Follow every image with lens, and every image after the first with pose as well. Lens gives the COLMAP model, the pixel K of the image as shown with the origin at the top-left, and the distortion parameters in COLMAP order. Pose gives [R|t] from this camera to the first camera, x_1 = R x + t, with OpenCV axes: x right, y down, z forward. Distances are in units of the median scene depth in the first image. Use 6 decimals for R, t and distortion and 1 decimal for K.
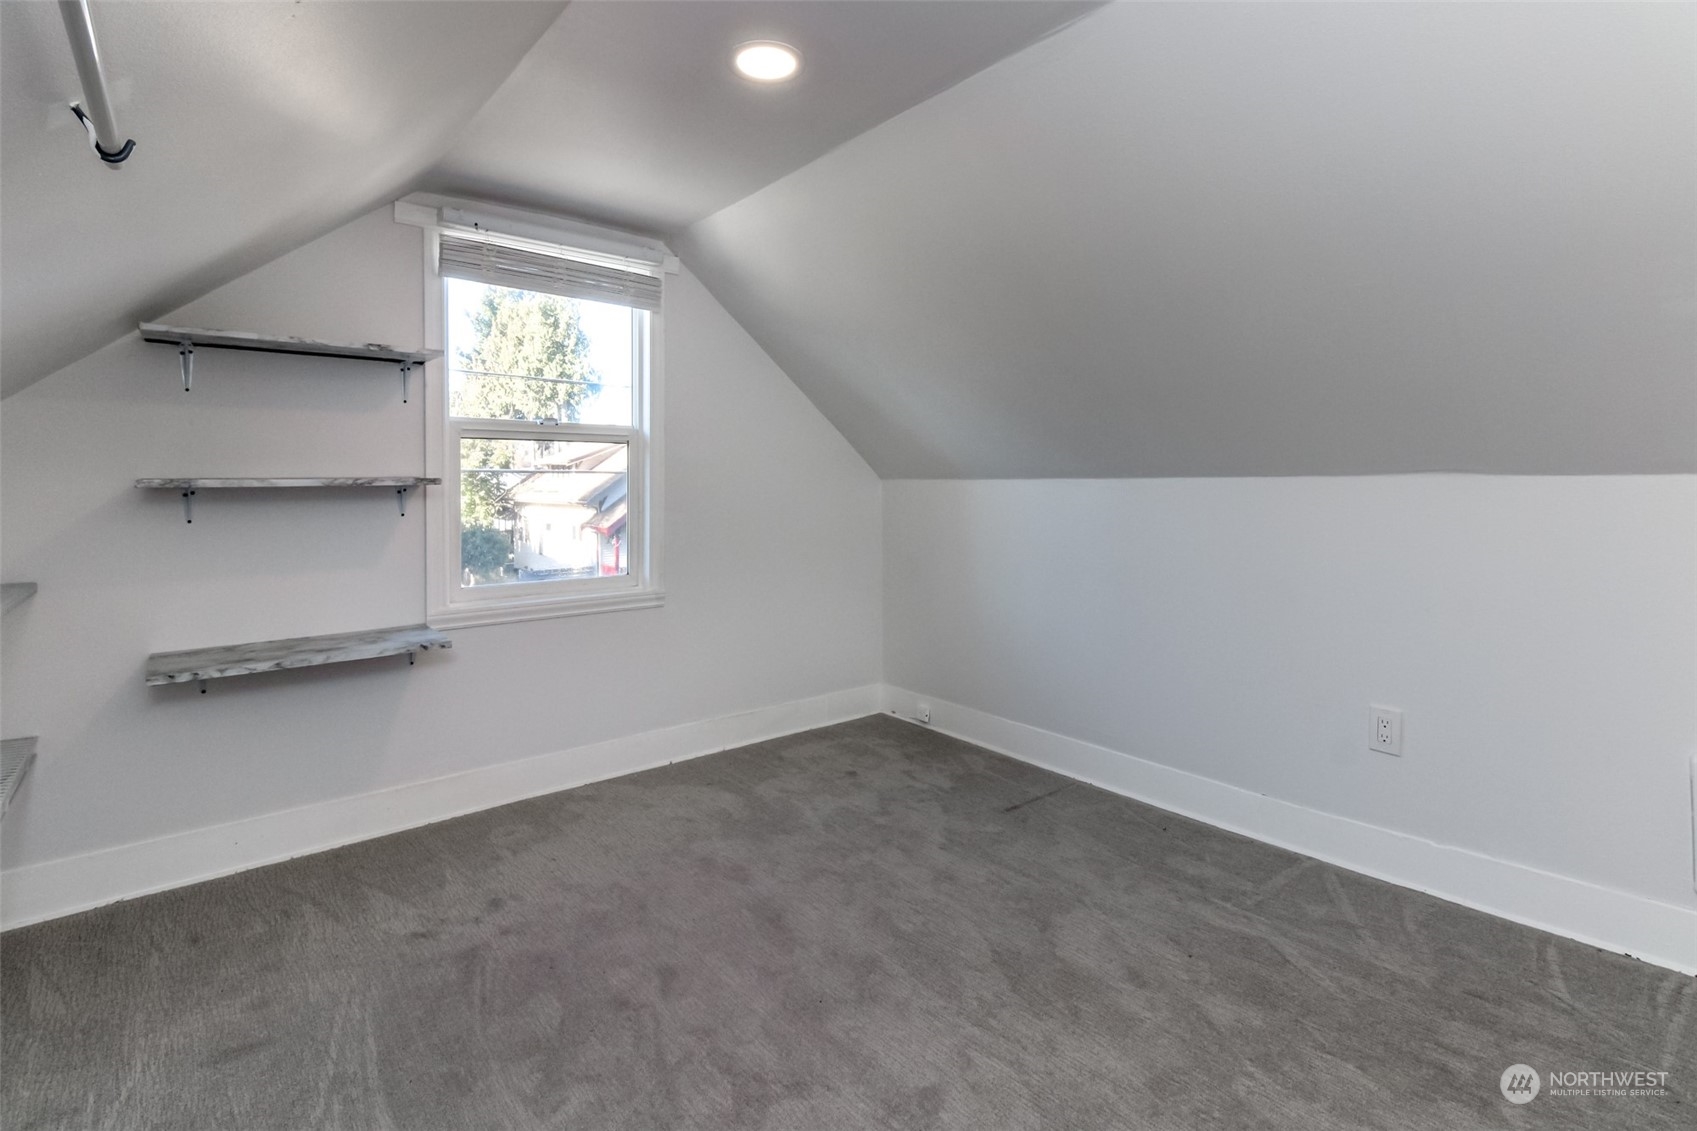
lens RADIAL K [[786.6, 0, 860.3], [0, 786.6, 511.3], [0, 0, 1]] dist [0.012456, -0.000848]
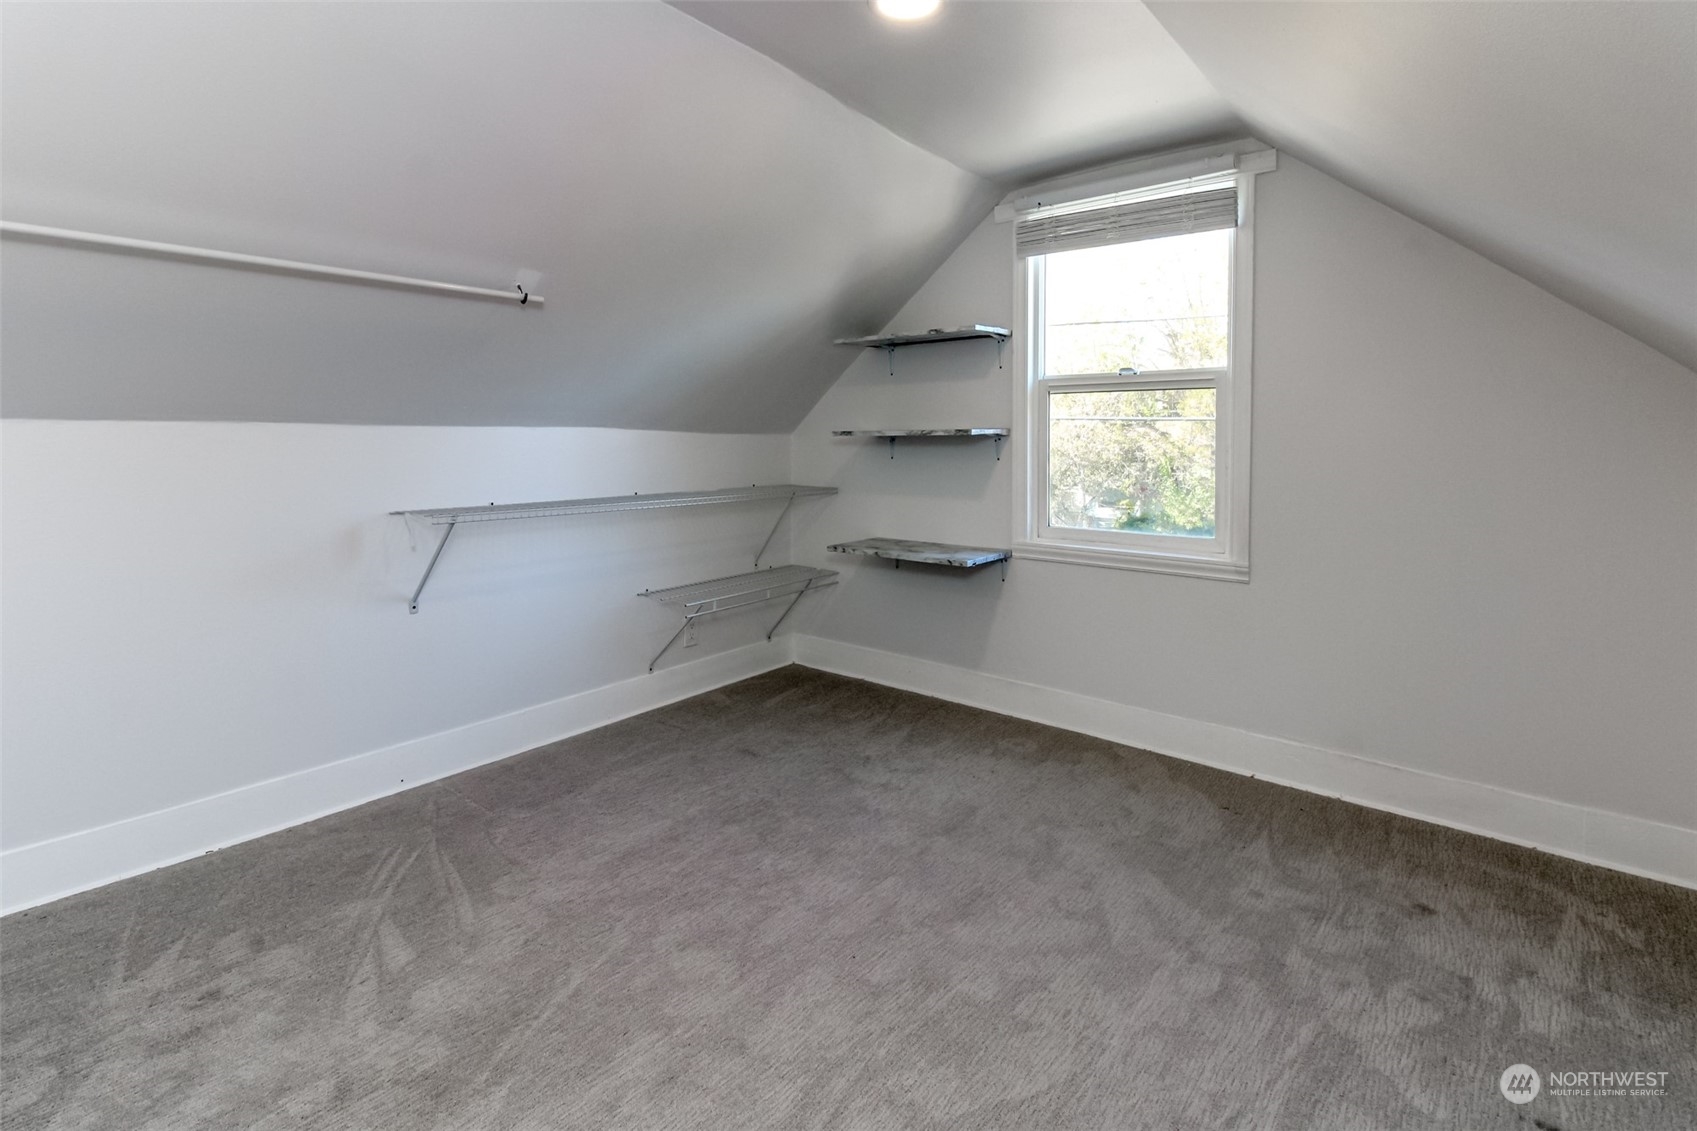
lens RADIAL K [[797.9, 0, 837.4], [0, 797.9, 470.5], [0, 0, 1]] dist [0.004545, -0.000517]
pose [[0.181953, 0.046815, -0.982192, 0.594197], [-0.033647, 0.998577, 0.041363, -0.020963], [0.982731, 0.025522, 0.183269, 0.513880]]
